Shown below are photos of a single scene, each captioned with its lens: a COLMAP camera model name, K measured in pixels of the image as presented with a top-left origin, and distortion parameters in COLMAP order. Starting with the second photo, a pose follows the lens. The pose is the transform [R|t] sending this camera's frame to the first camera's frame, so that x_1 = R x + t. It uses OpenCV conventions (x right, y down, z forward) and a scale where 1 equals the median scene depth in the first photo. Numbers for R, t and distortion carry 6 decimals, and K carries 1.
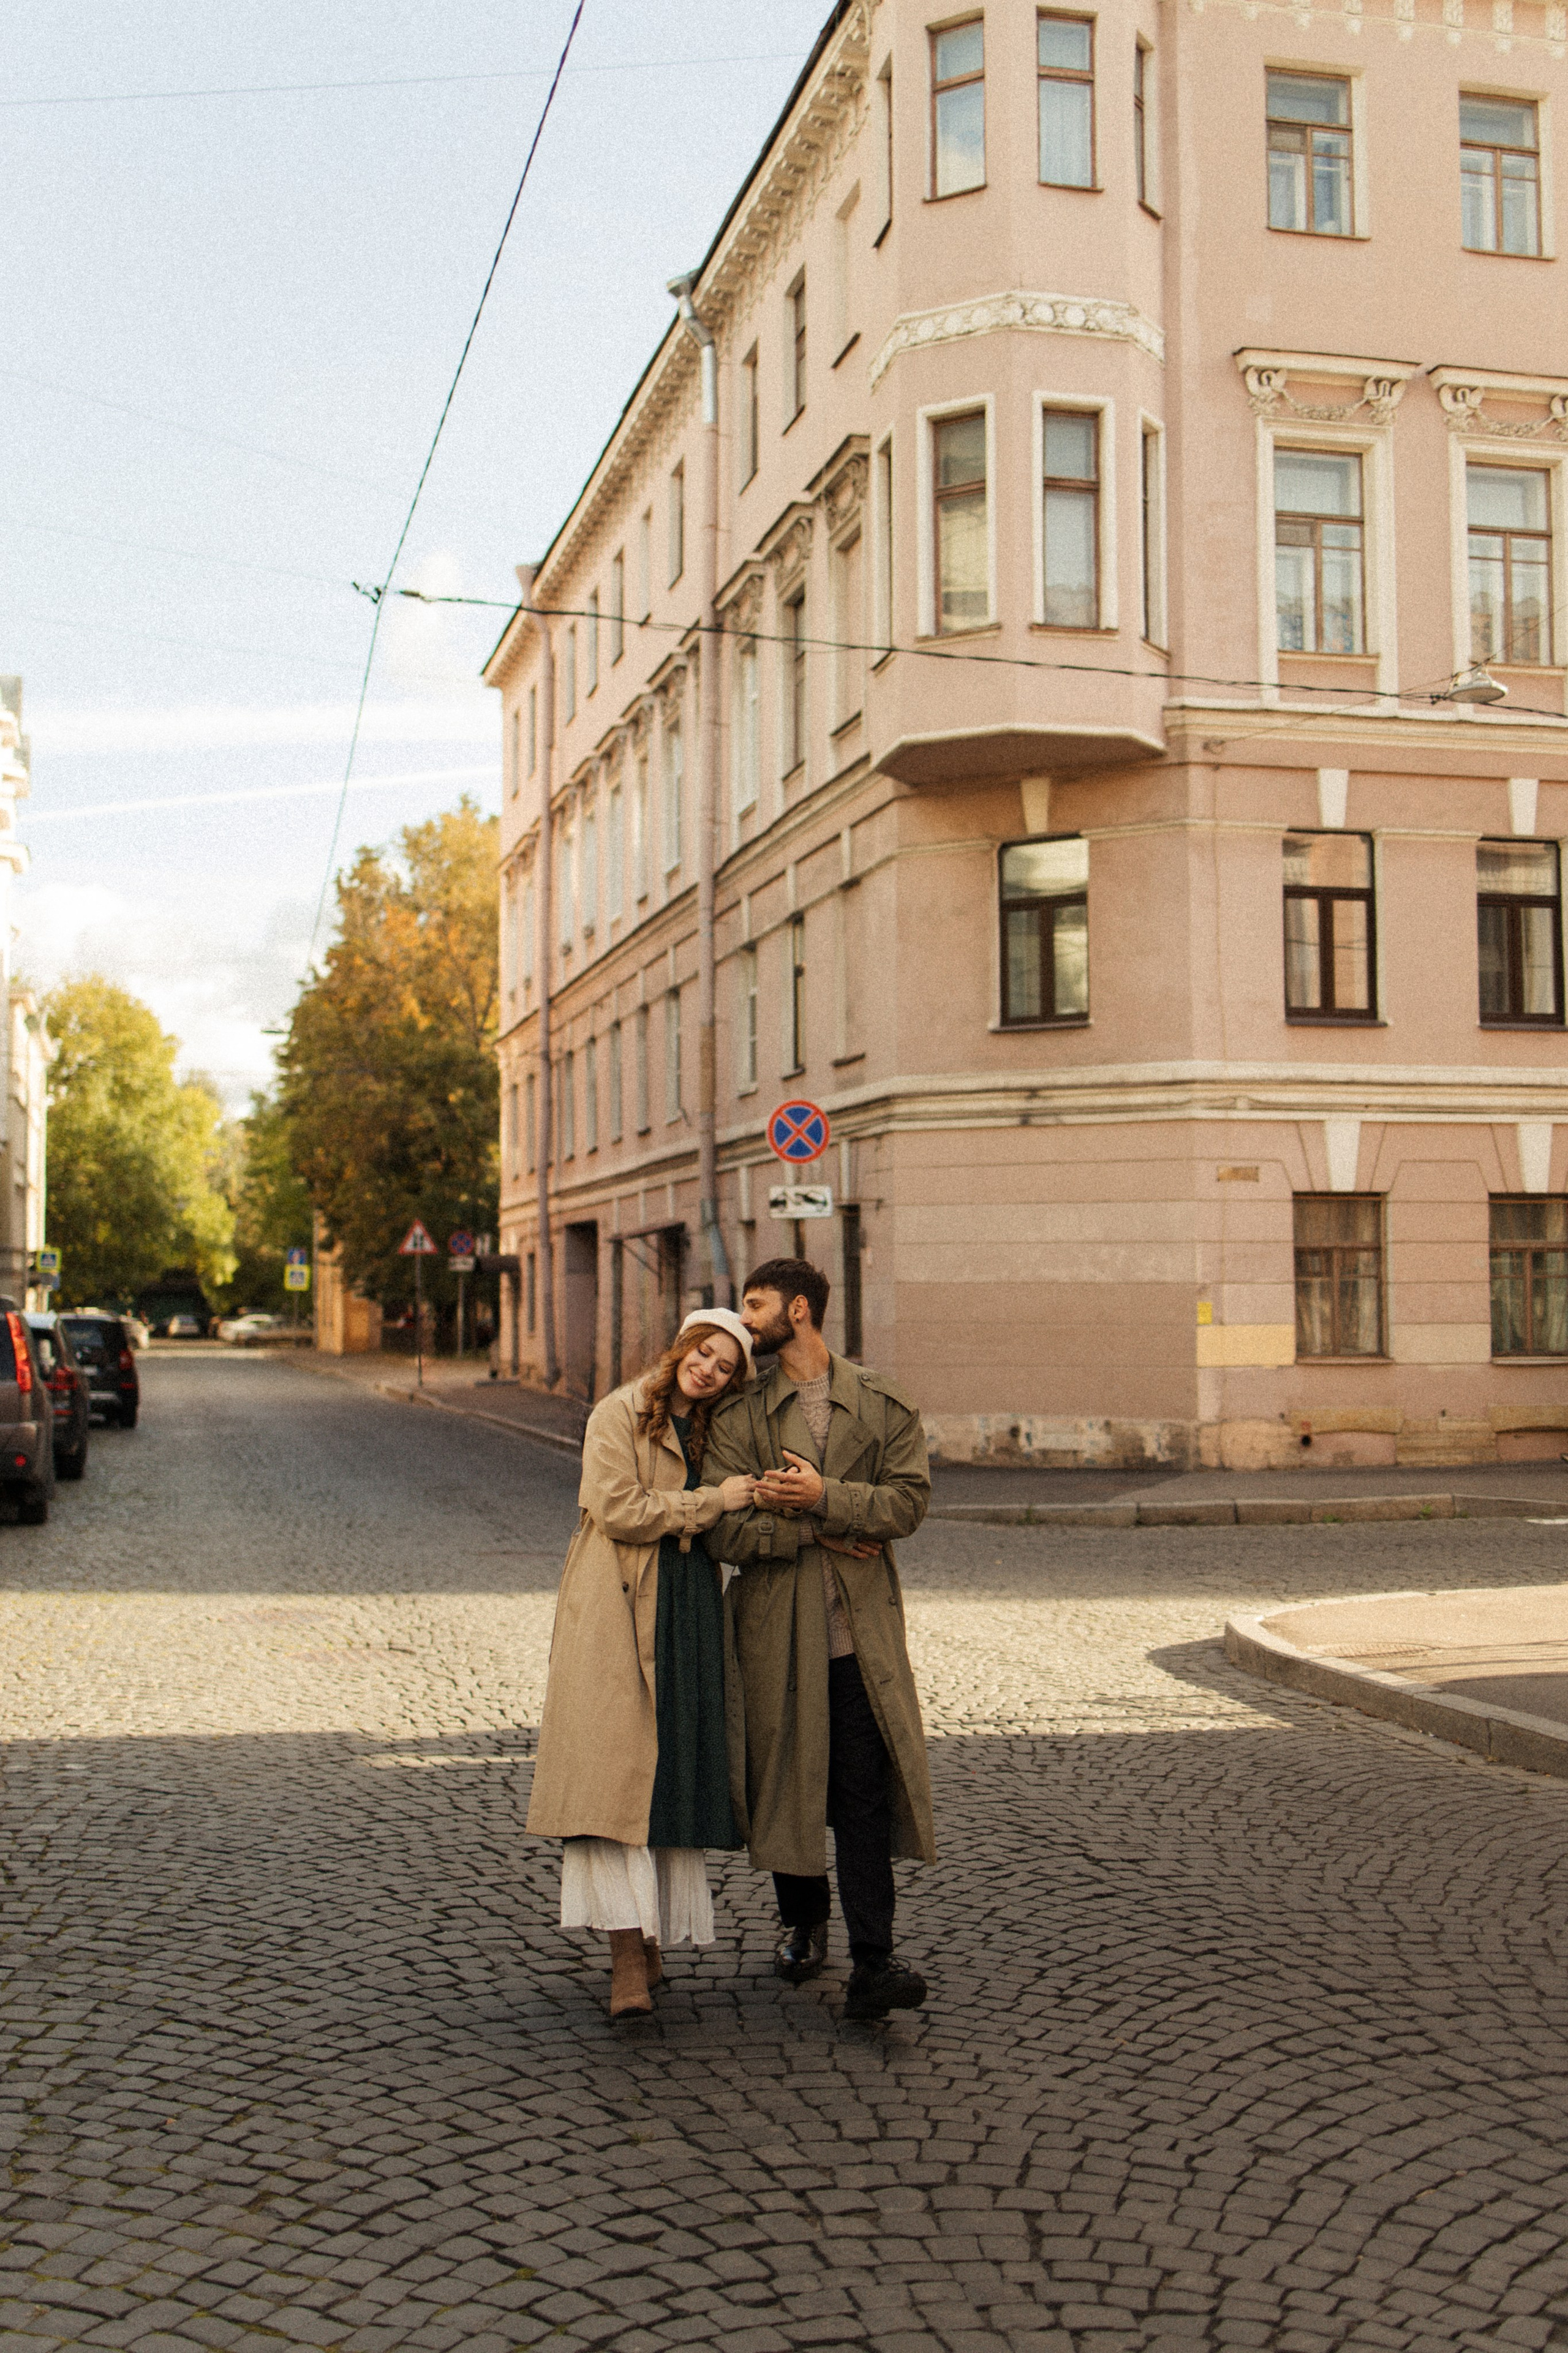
lens RADIAL K [[2656.3, 0, 704.6], [0, 2656.3, 1177.8], [0, 0, 1]] dist [0.000544, -0.042878]
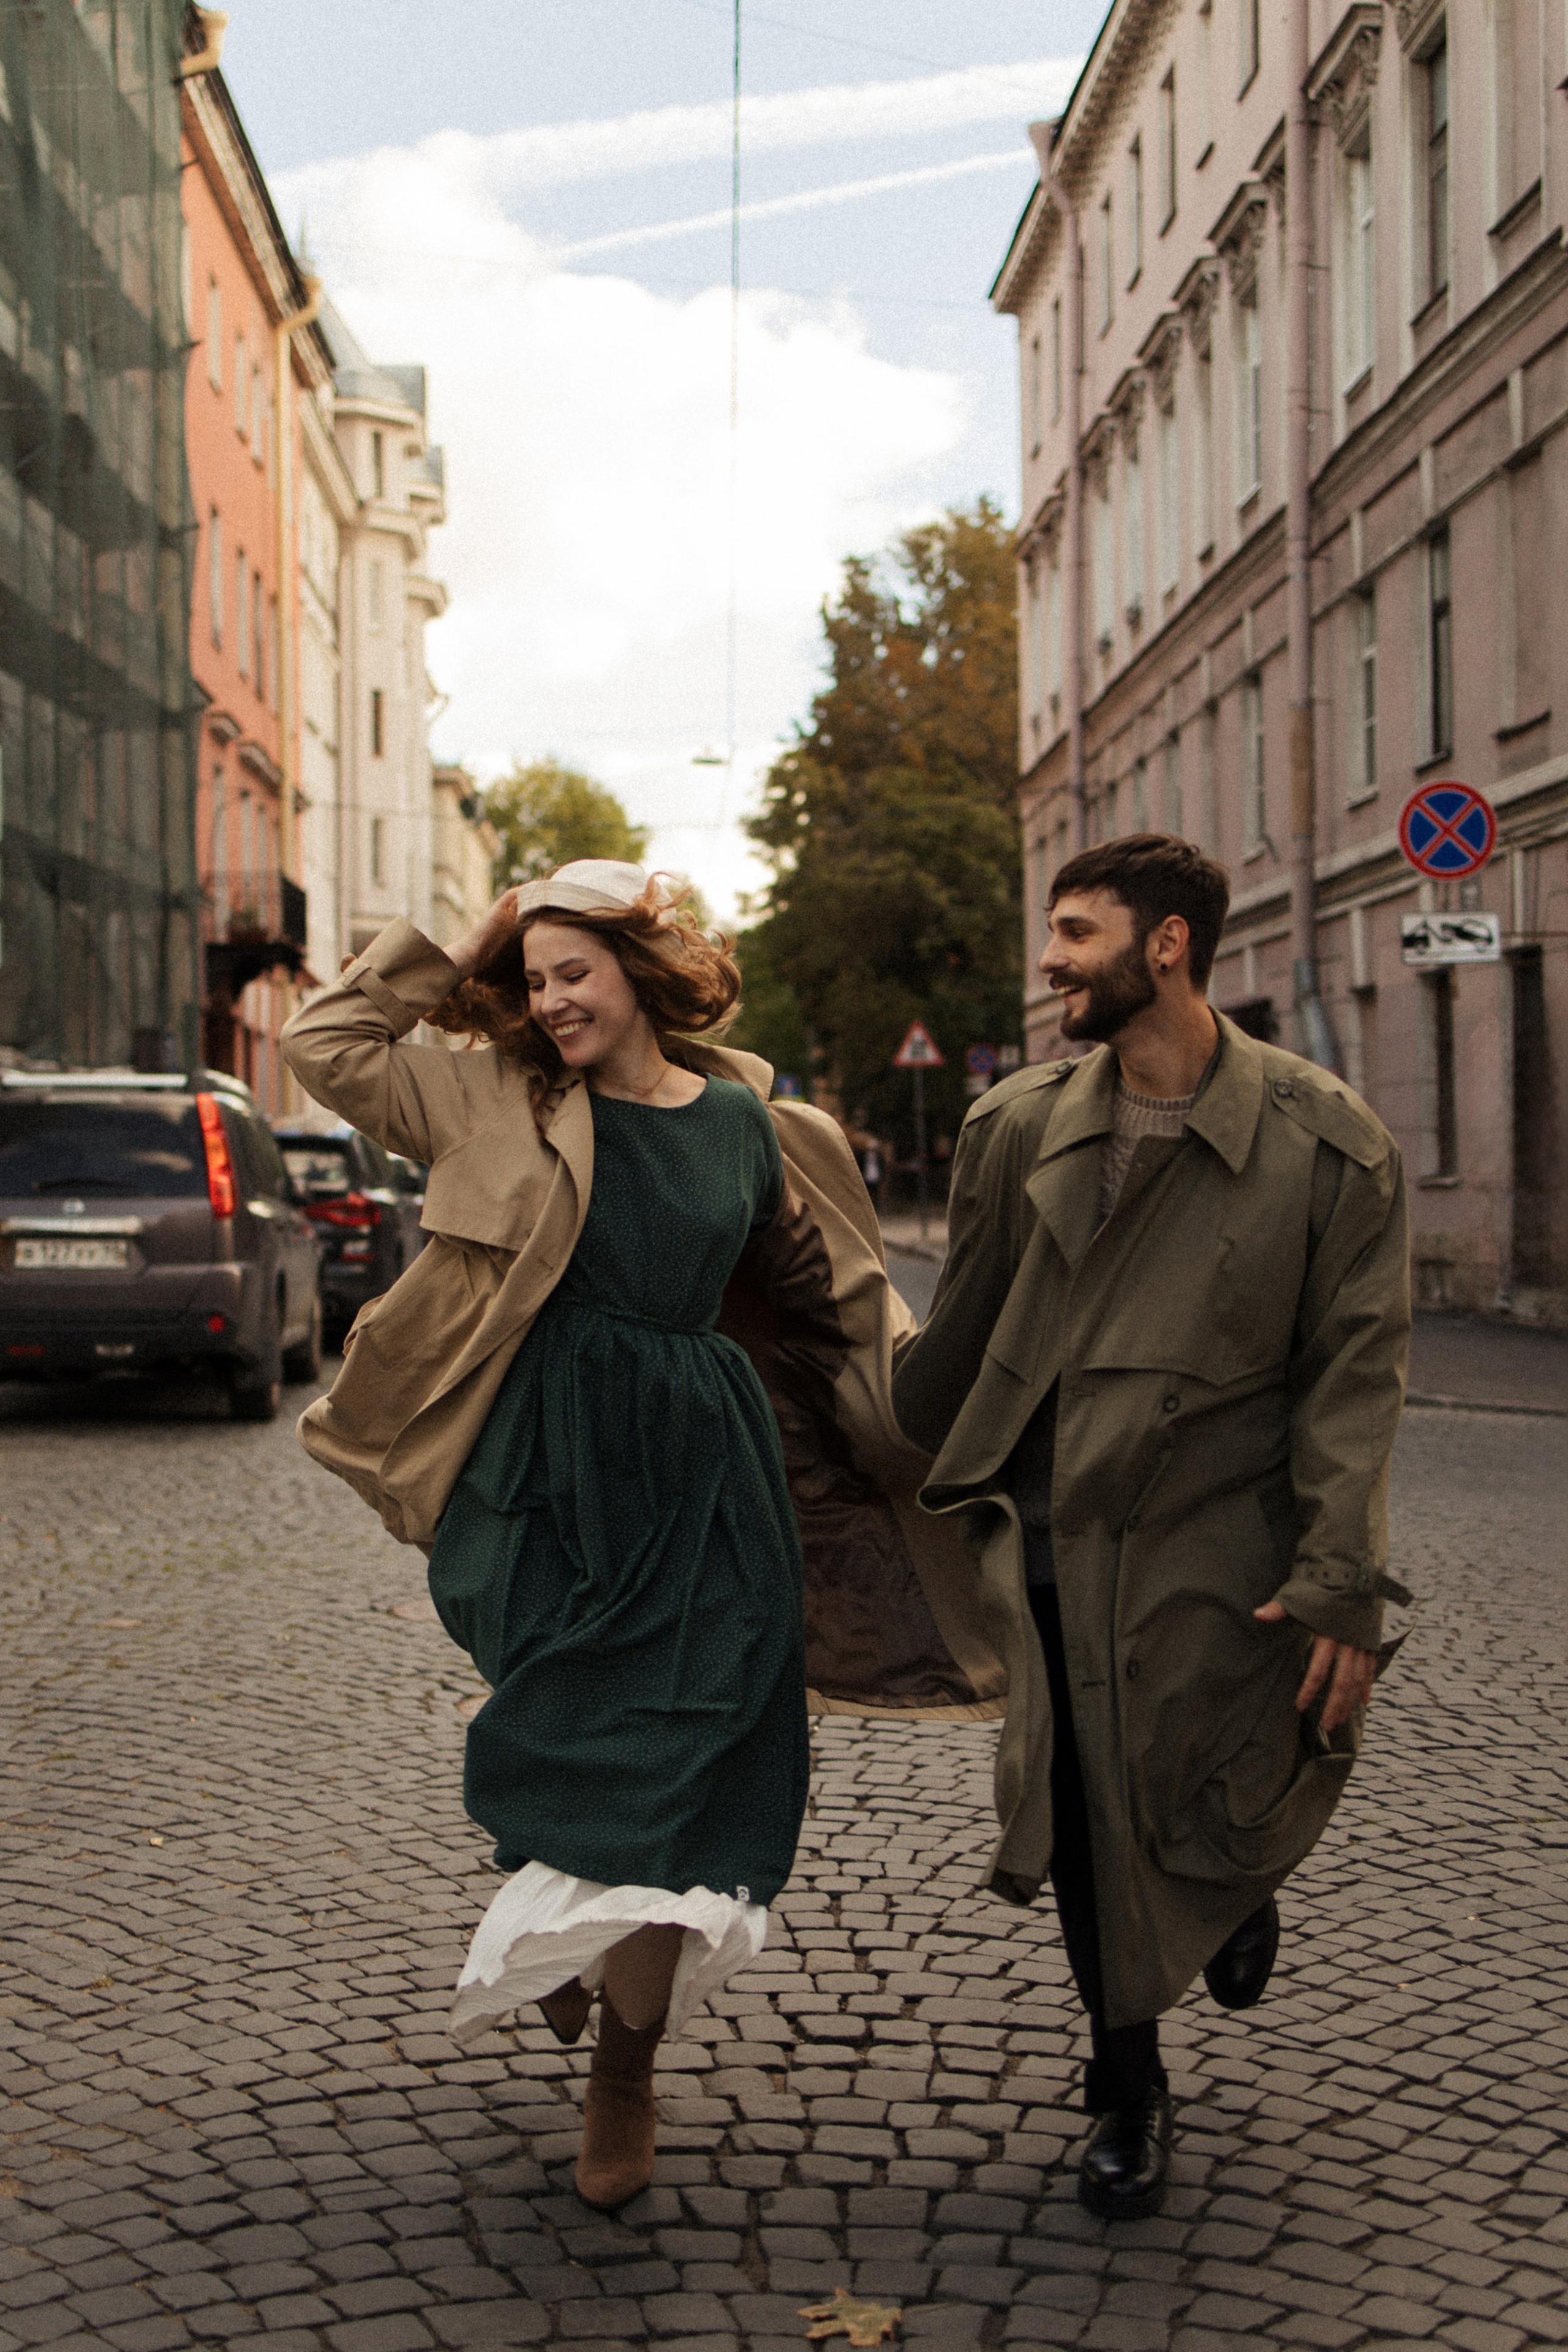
lens RADIAL K [[2655.4, 0, 704.7], [0, 2655.4, 1177.3], [0, 0, 1]] dist [0.000544, -0.042878]
pose [[0.975977, -0.008676, -0.217701, -0.001239], [0.018359, 0.998928, 0.042497, 0.031855], [0.217099, -0.045473, 0.975090, 0.274963]]
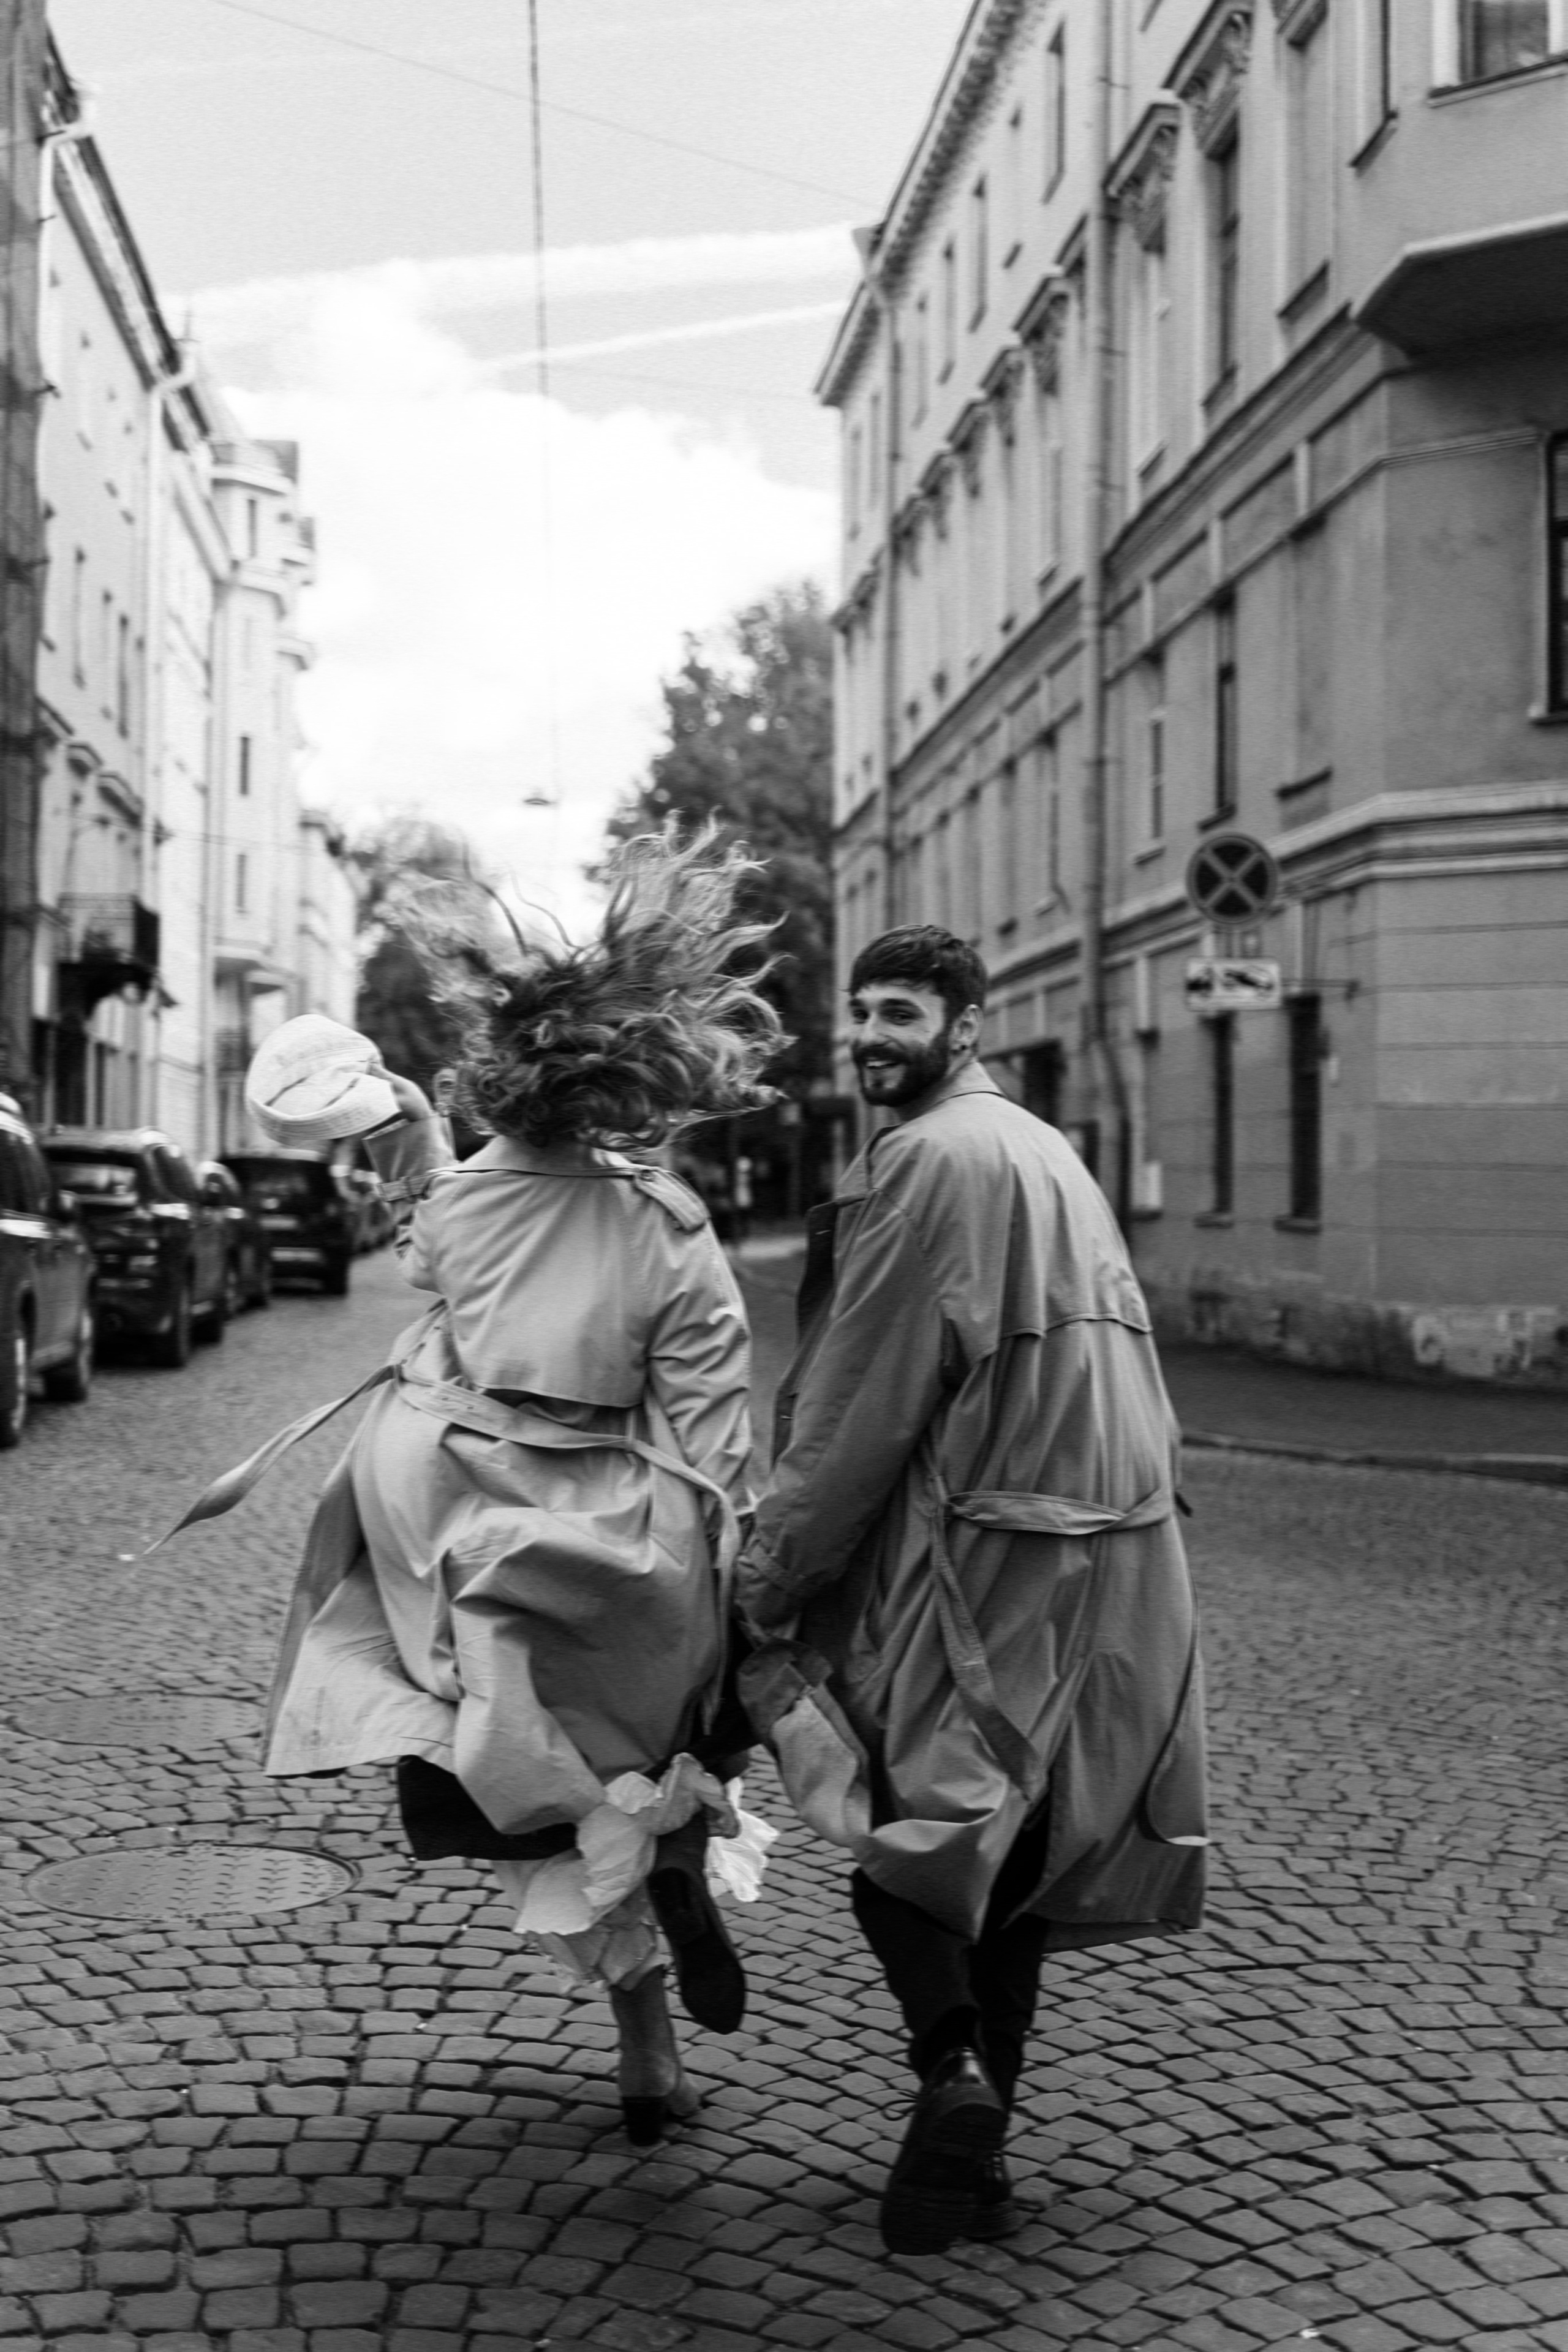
lens RADIAL K [[2260.3, 0, 686.2], [0, 2260.3, 1096.7], [0, 0, 1]] dist [-0.019111, -0.019410]
pose [[0.984948, 0.008498, -0.172642, -0.001200], [-0.008170, 0.999963, 0.002610, 0.032167], [0.172658, -0.001160, 0.984981, 0.357528]]
